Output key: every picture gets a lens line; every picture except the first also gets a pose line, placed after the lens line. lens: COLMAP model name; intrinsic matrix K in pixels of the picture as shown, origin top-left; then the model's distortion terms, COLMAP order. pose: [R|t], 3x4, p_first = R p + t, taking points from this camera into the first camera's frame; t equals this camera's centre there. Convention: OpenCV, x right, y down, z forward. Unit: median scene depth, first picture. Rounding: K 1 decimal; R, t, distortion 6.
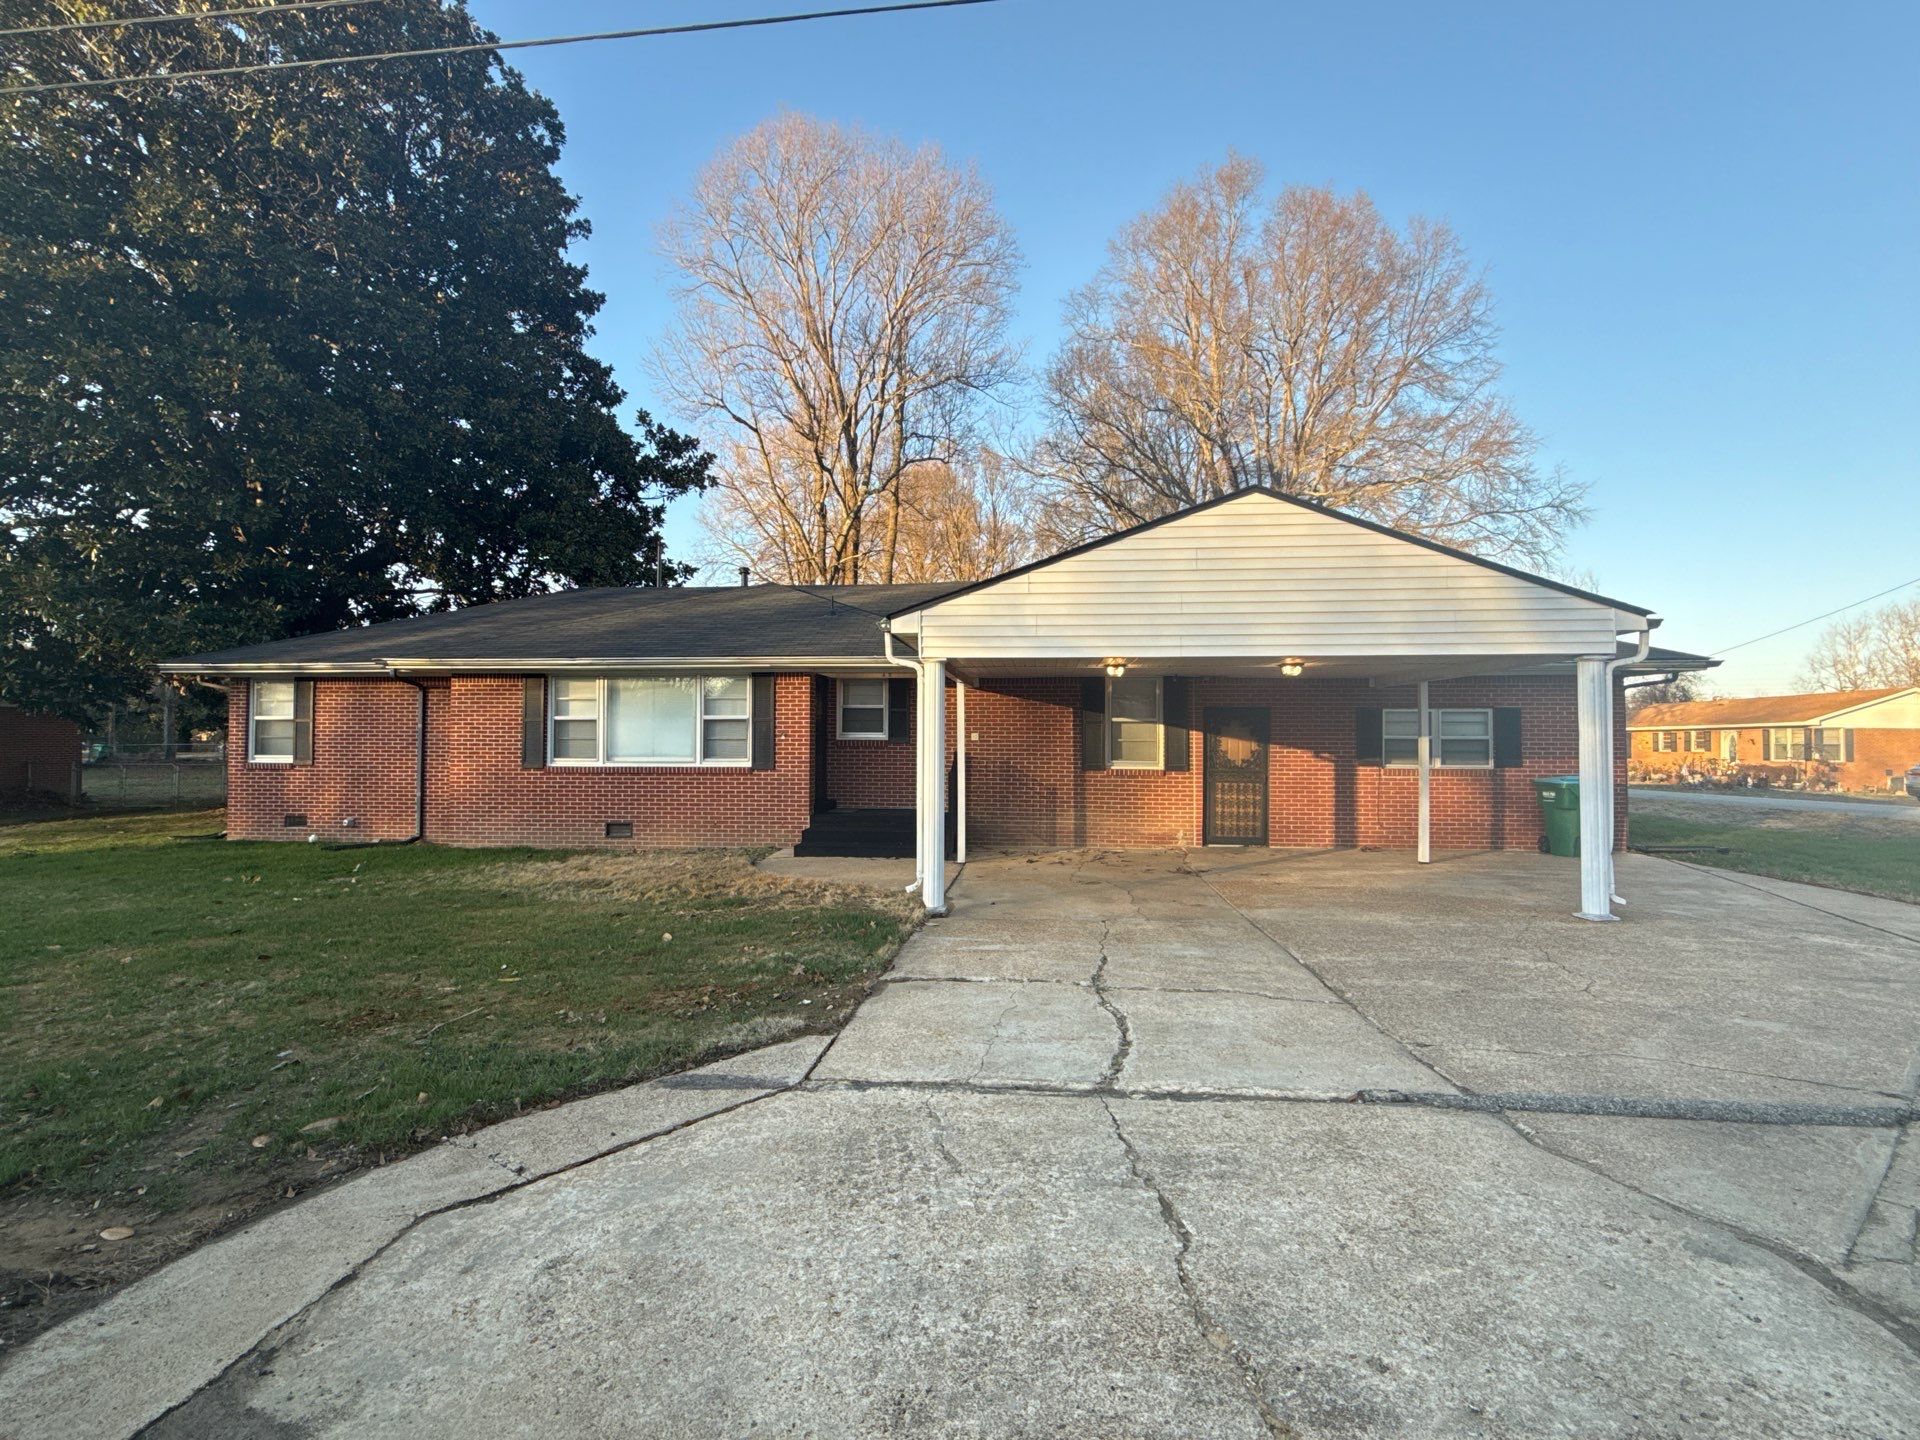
lens RADIAL K [[879.8, 0, 960.3], [0, 879.8, 725.7], [0, 0, 1]] dist [-0.001148, -0.000011]
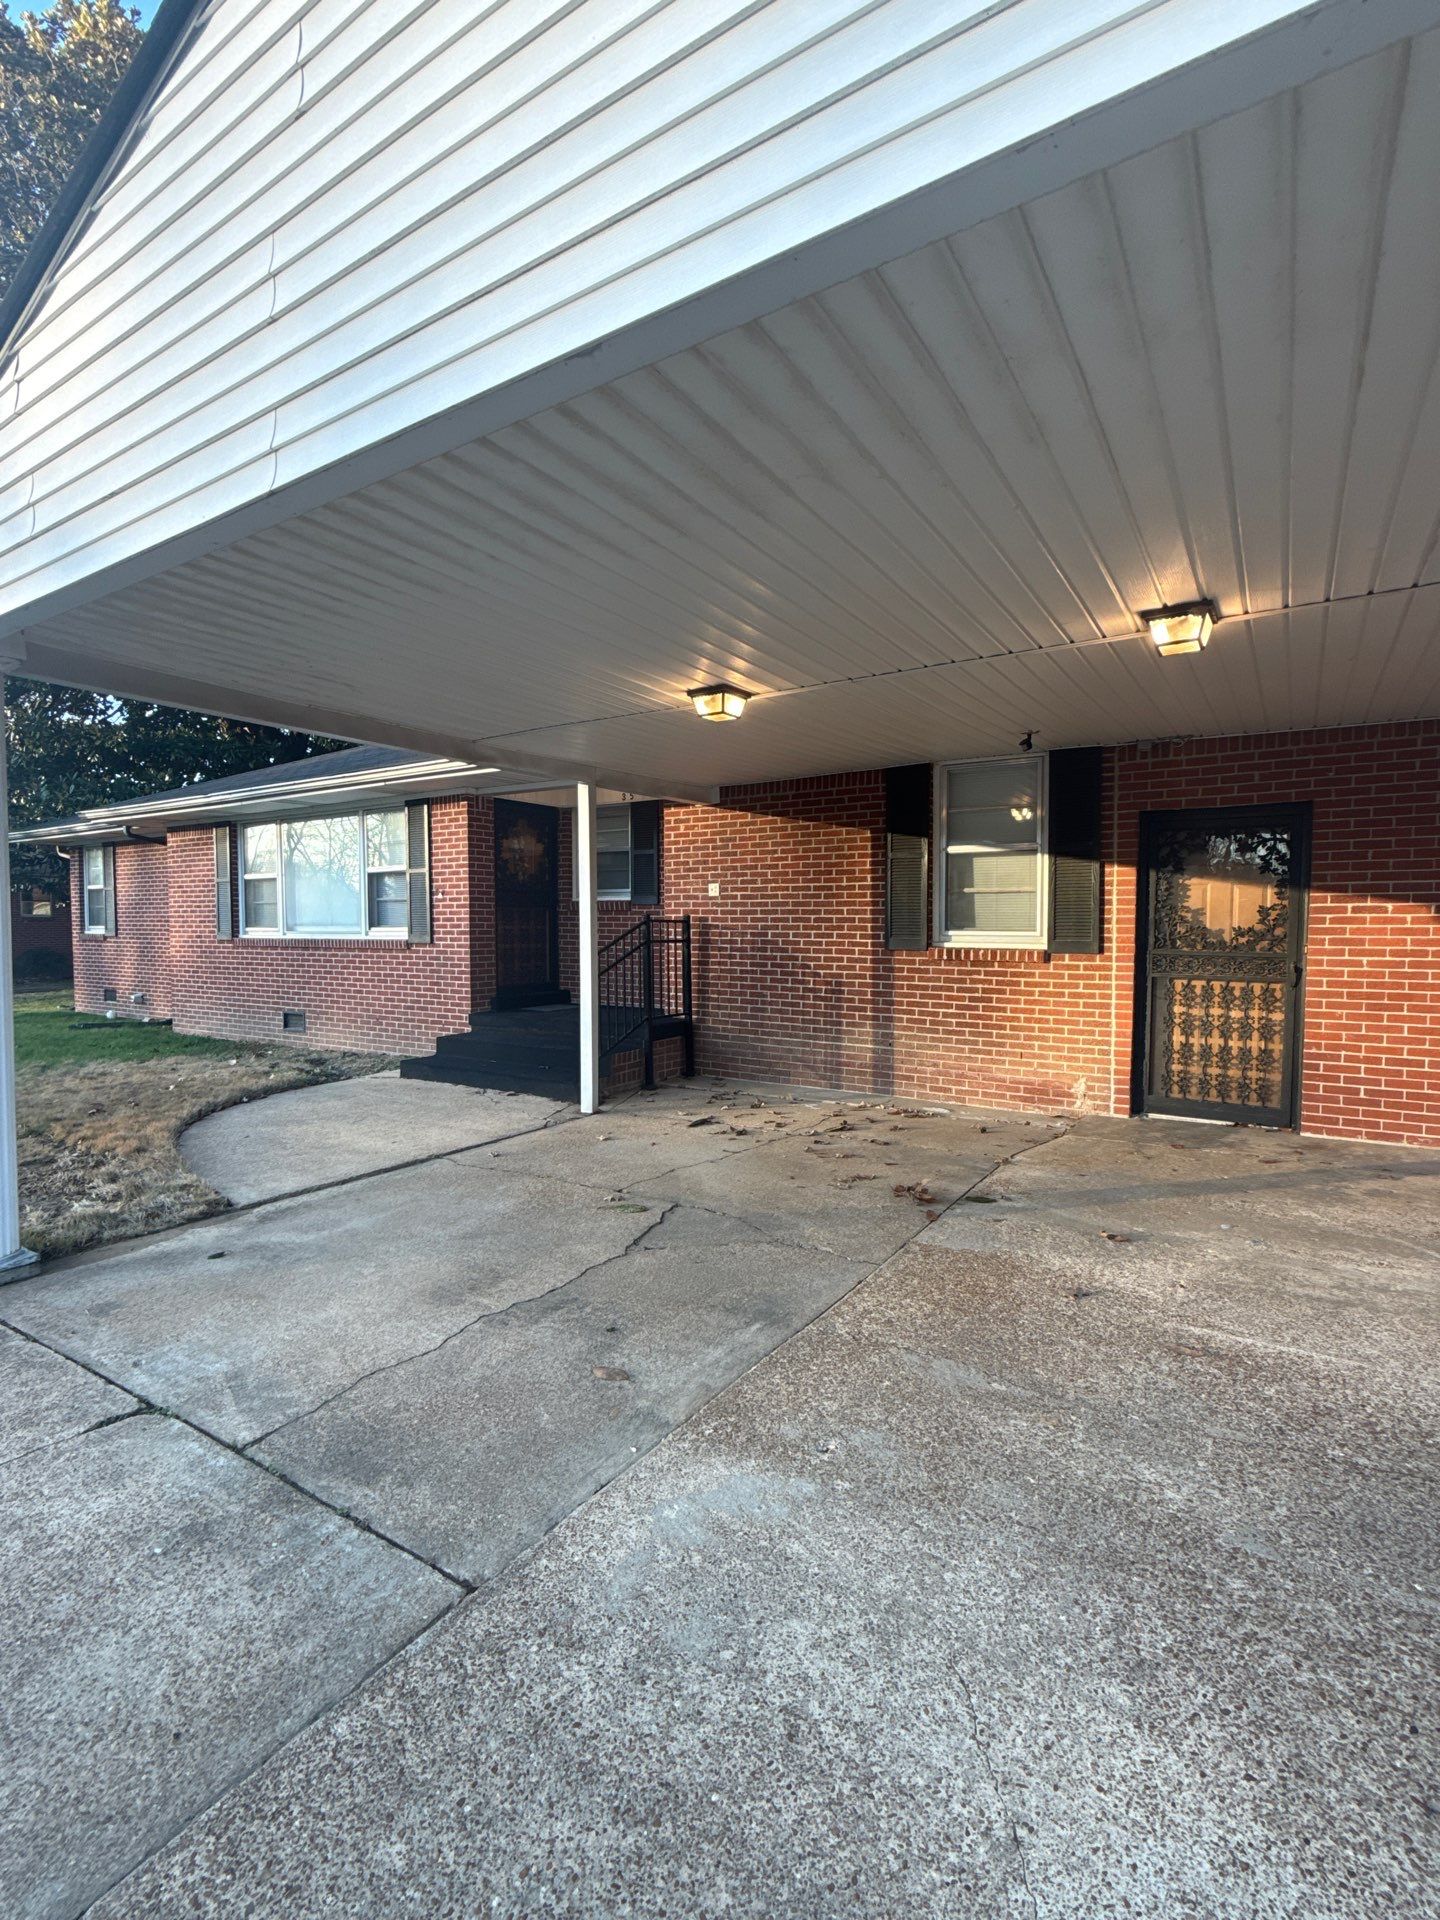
lens RADIAL K [[879.8, 0, 721.5], [0, 879.8, 958.2], [0, 0, 1]] dist [-0.001148, -0.000011]
pose [[0.893543, 0.013755, -0.448767, 0.285347], [0.016319, 0.997875, 0.063078, 0.021701], [0.448681, -0.063686, 0.891420, 0.492396]]
